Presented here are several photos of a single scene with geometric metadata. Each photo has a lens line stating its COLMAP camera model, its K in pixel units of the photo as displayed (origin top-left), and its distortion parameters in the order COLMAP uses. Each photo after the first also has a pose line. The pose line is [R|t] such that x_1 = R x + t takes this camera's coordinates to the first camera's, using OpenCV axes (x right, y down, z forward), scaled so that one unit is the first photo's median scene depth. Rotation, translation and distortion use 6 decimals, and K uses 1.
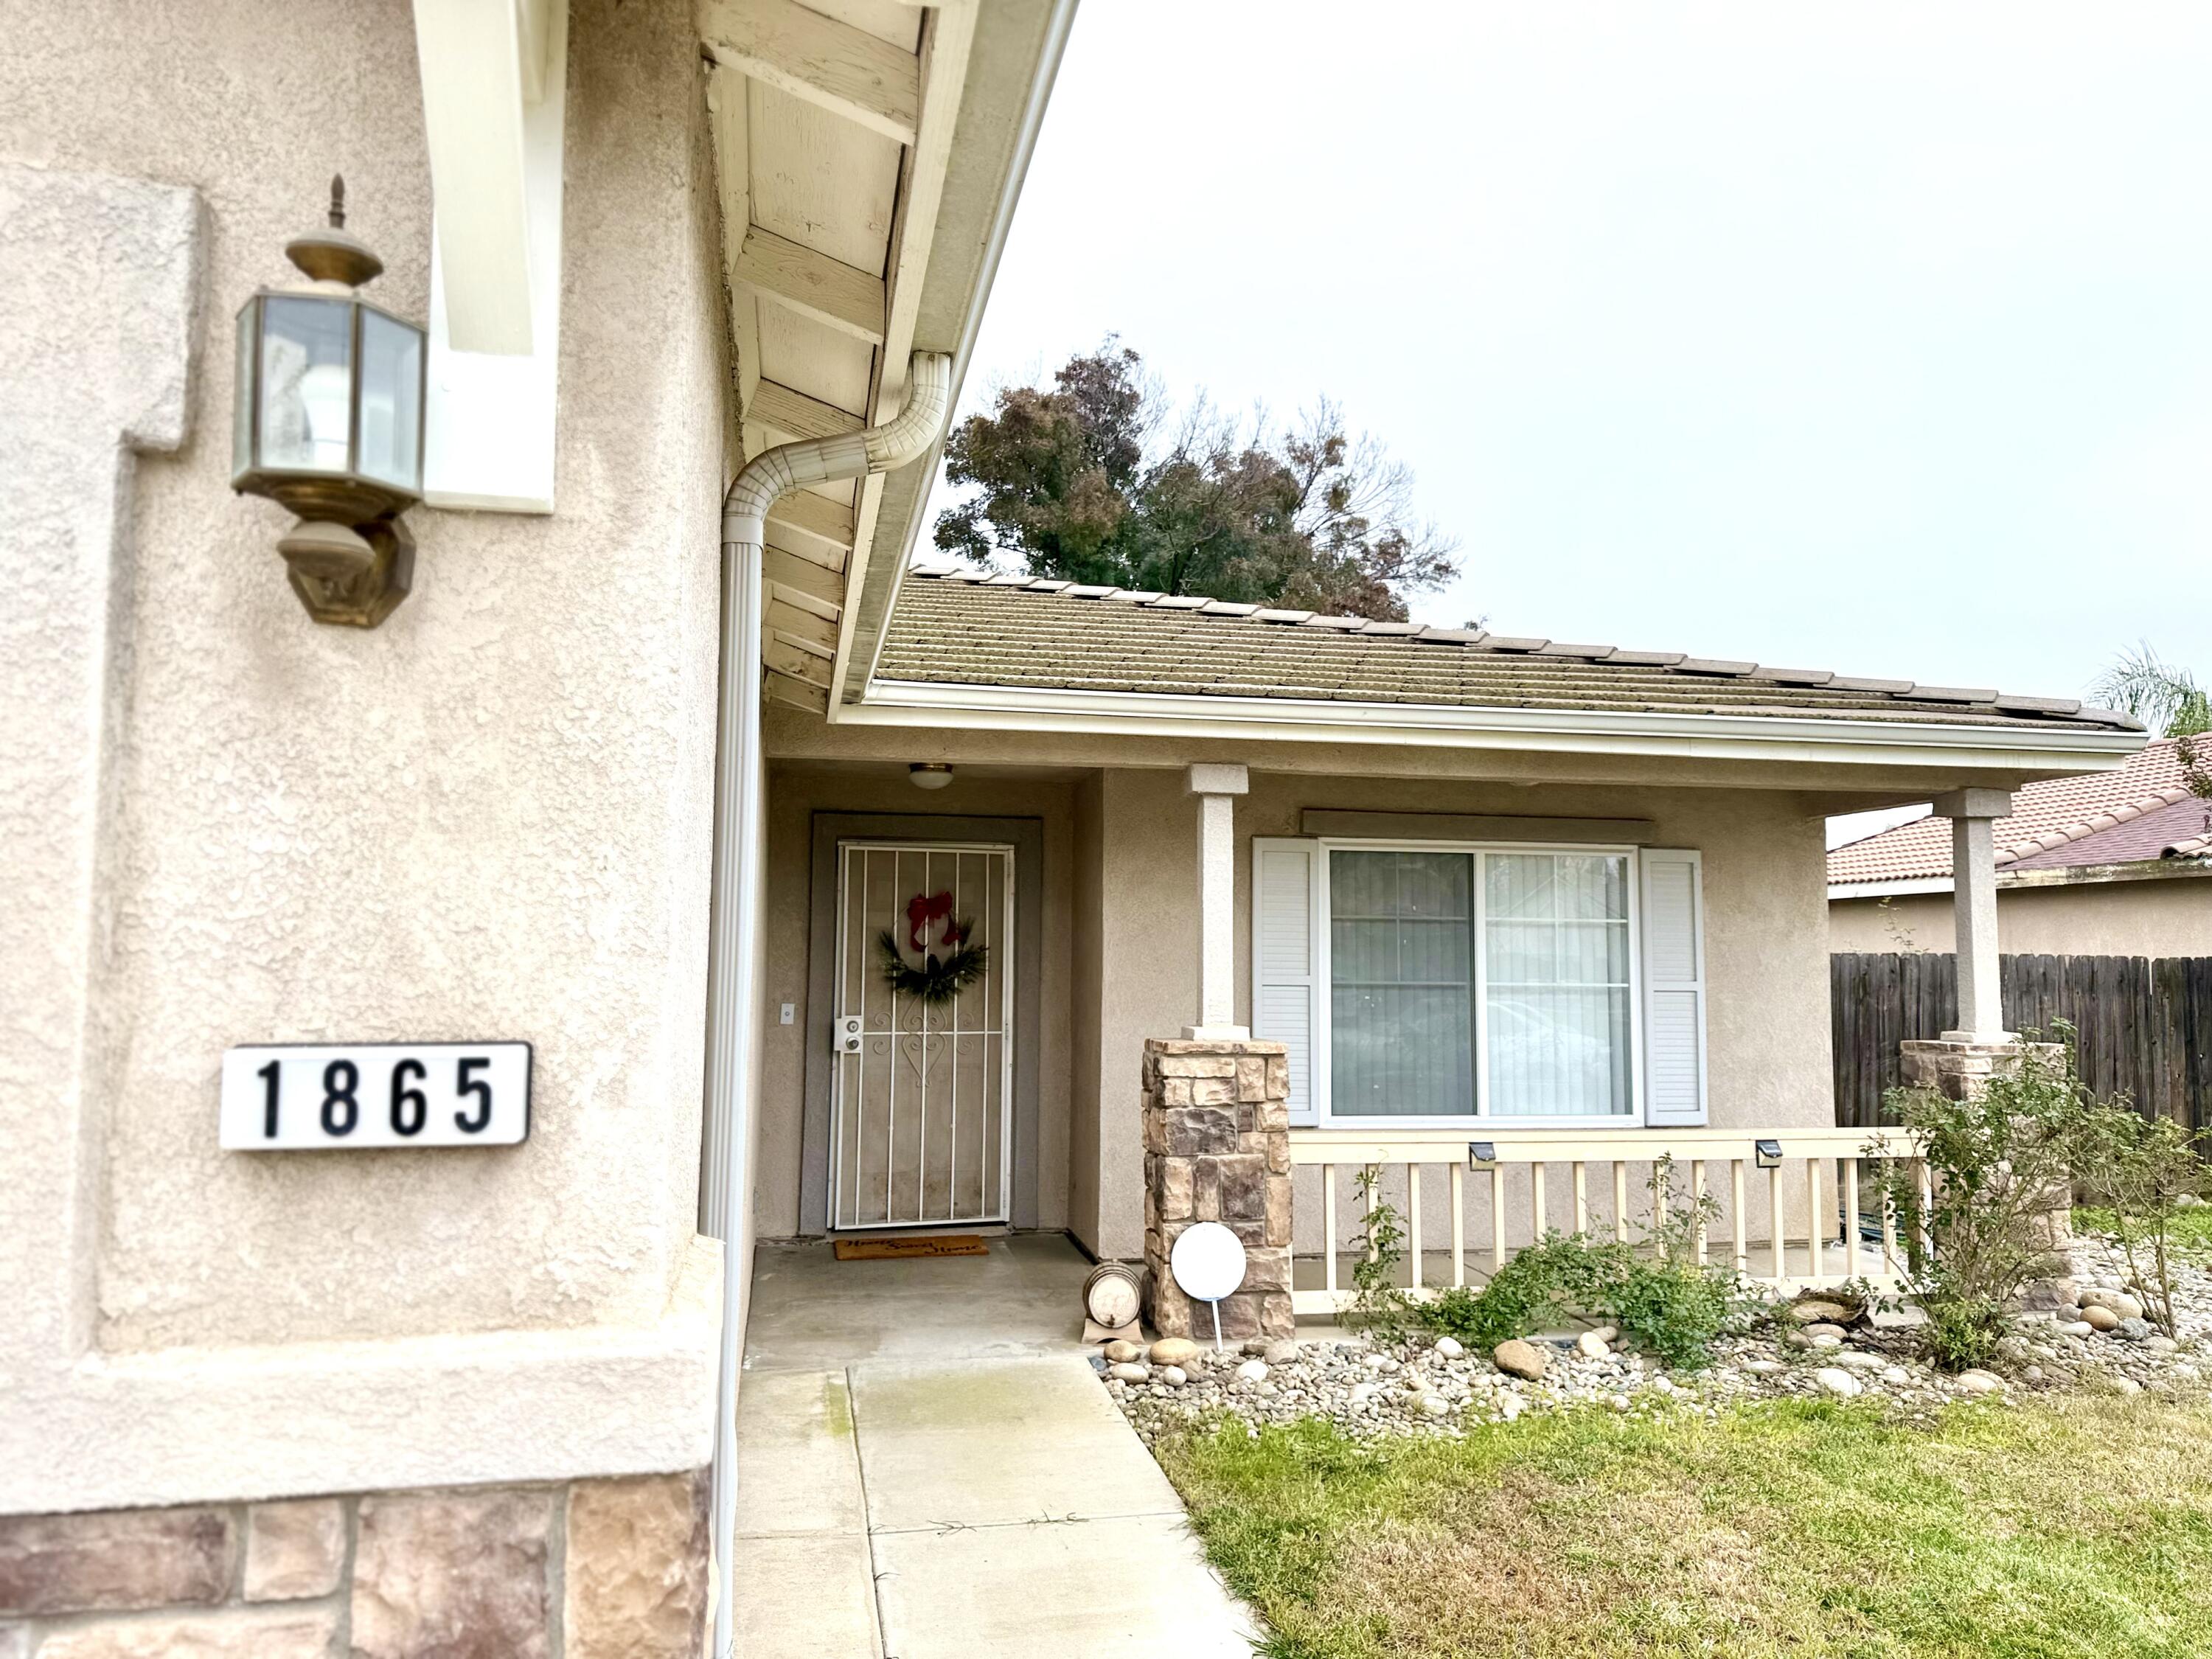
lens RADIAL K [[1652.6, 0, 1099.0], [0, 1652.6, 835.6], [0, 0, 1]] dist [0.027721, -0.036182]
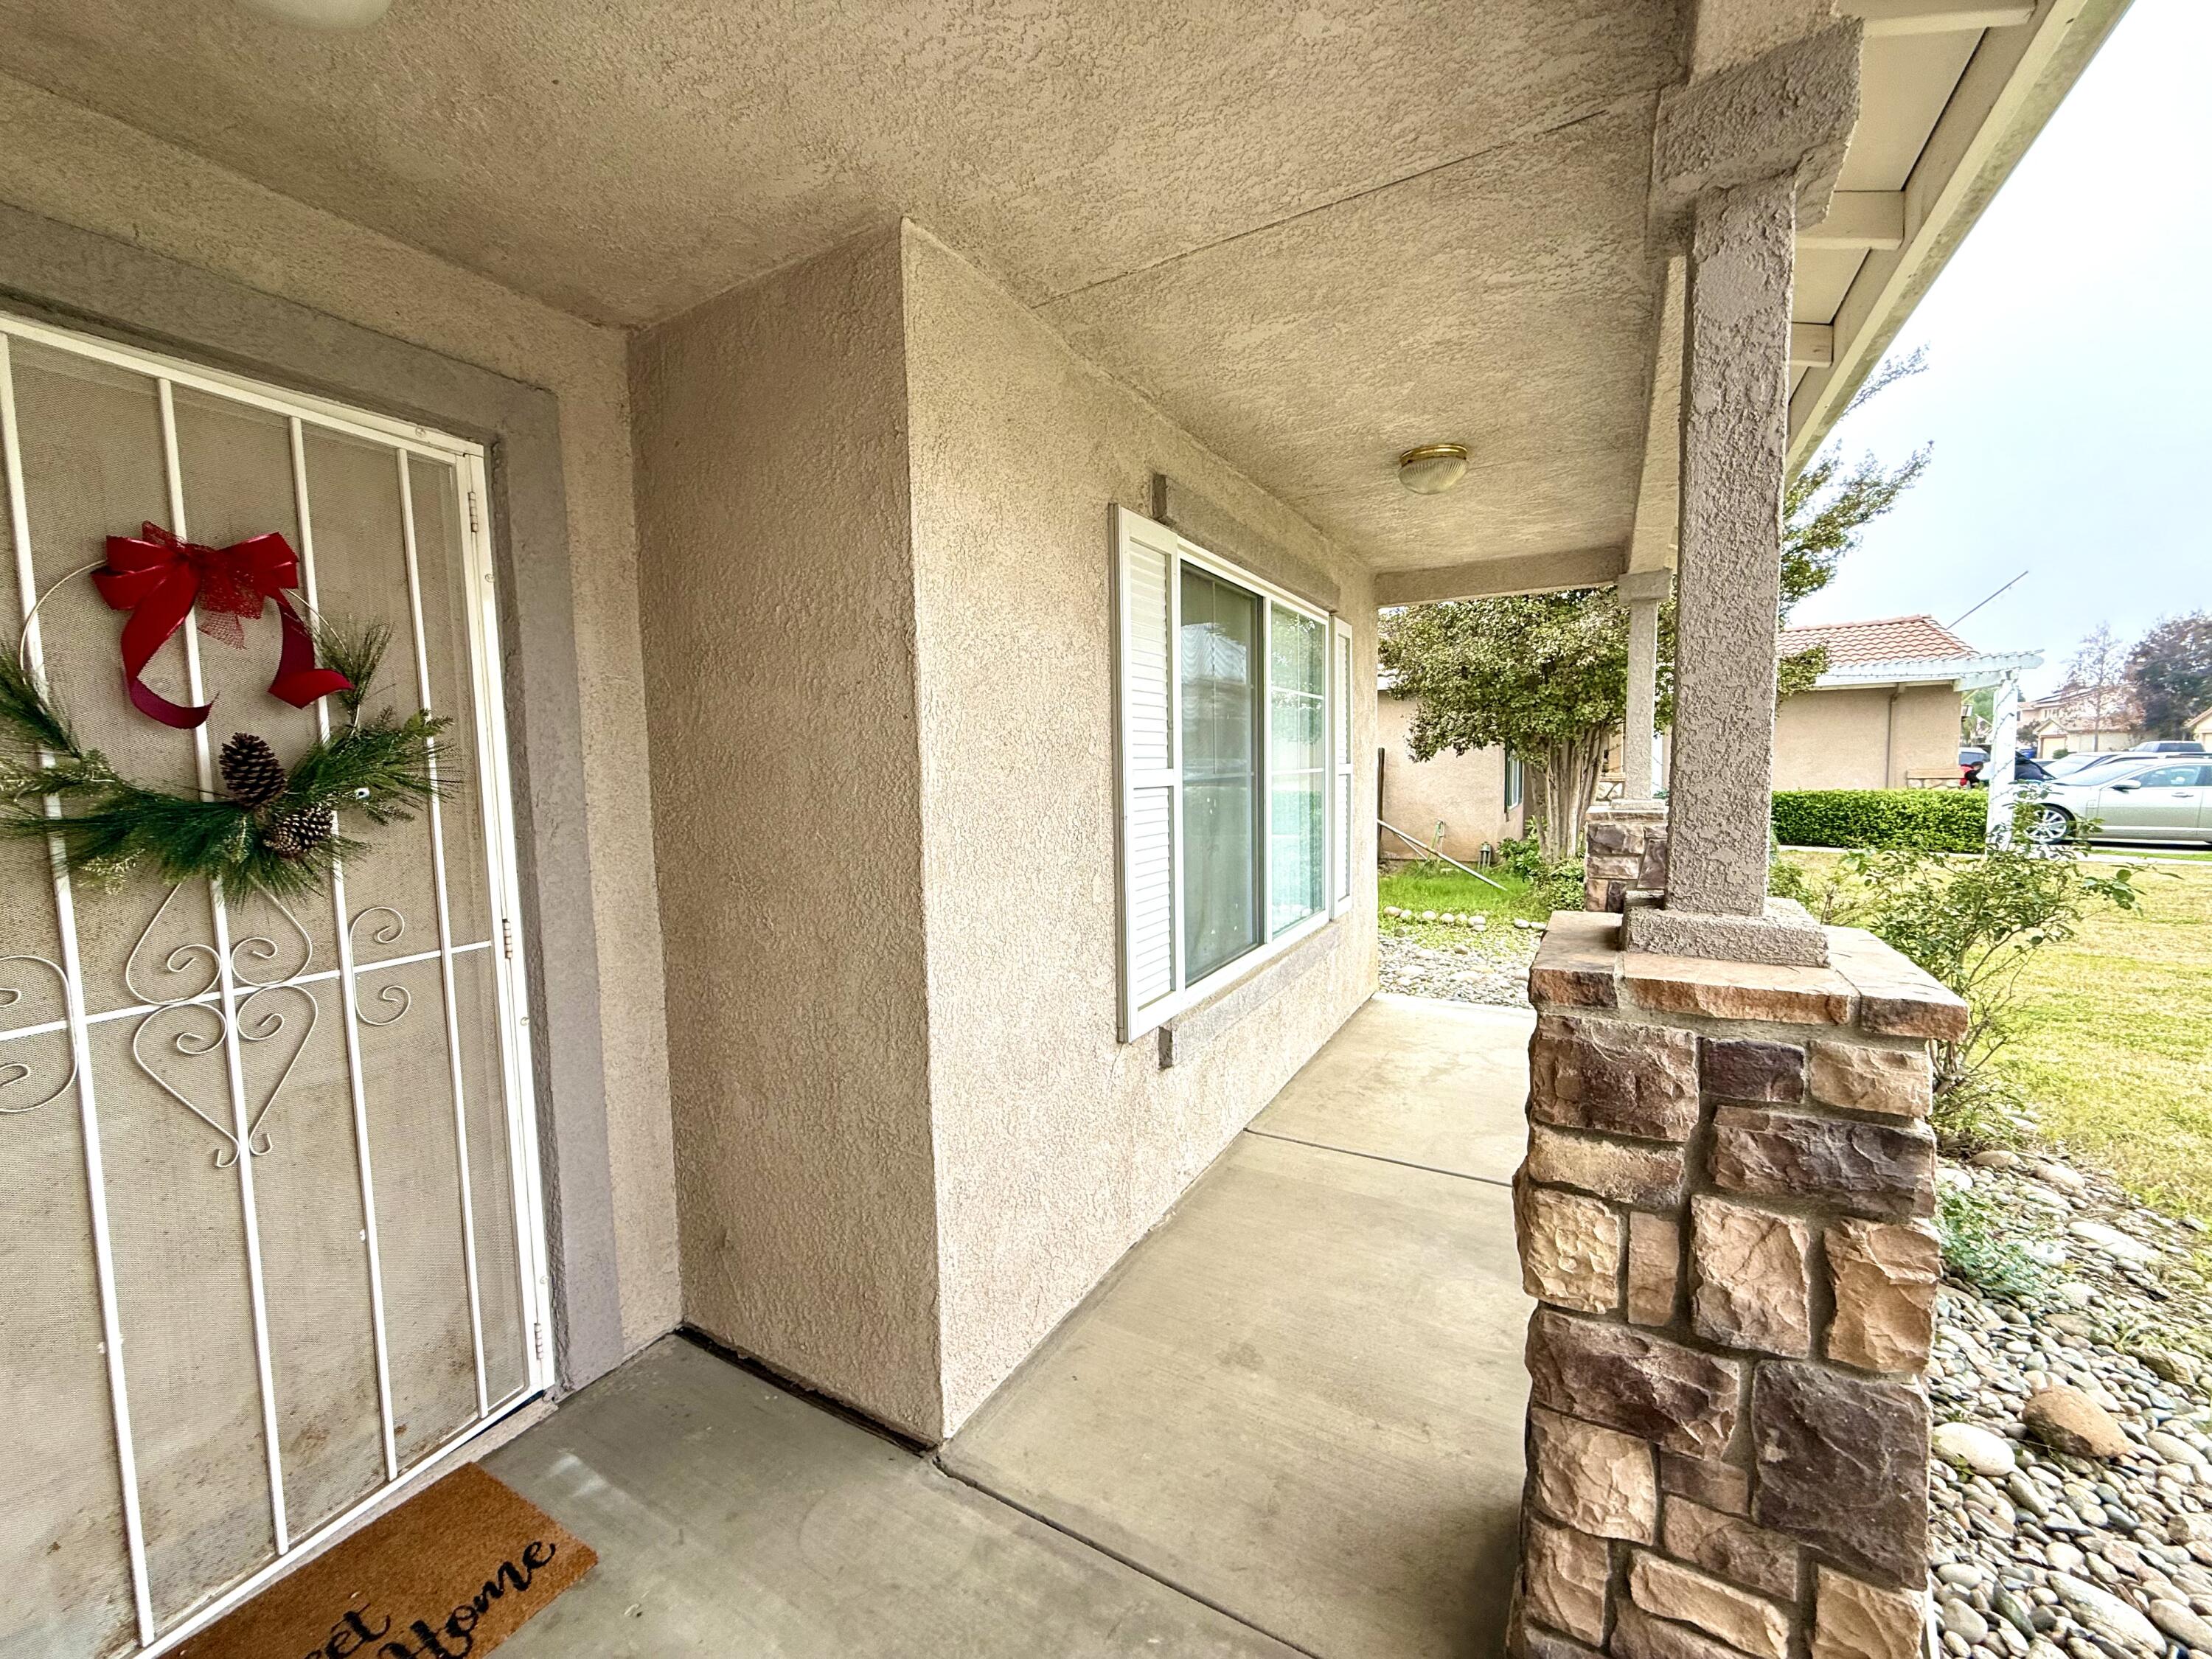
lens RADIAL K [[878.0, 0, 1105.0], [0, 878.0, 829.1], [0, 0, 1]] dist [-0.000334, -0.000081]
pose [[0.646366, -0.081744, 0.758636, -0.120776], [-0.033285, 0.990278, 0.135063, 0.061263], [-0.762301, -0.112552, 0.637361, 0.771968]]
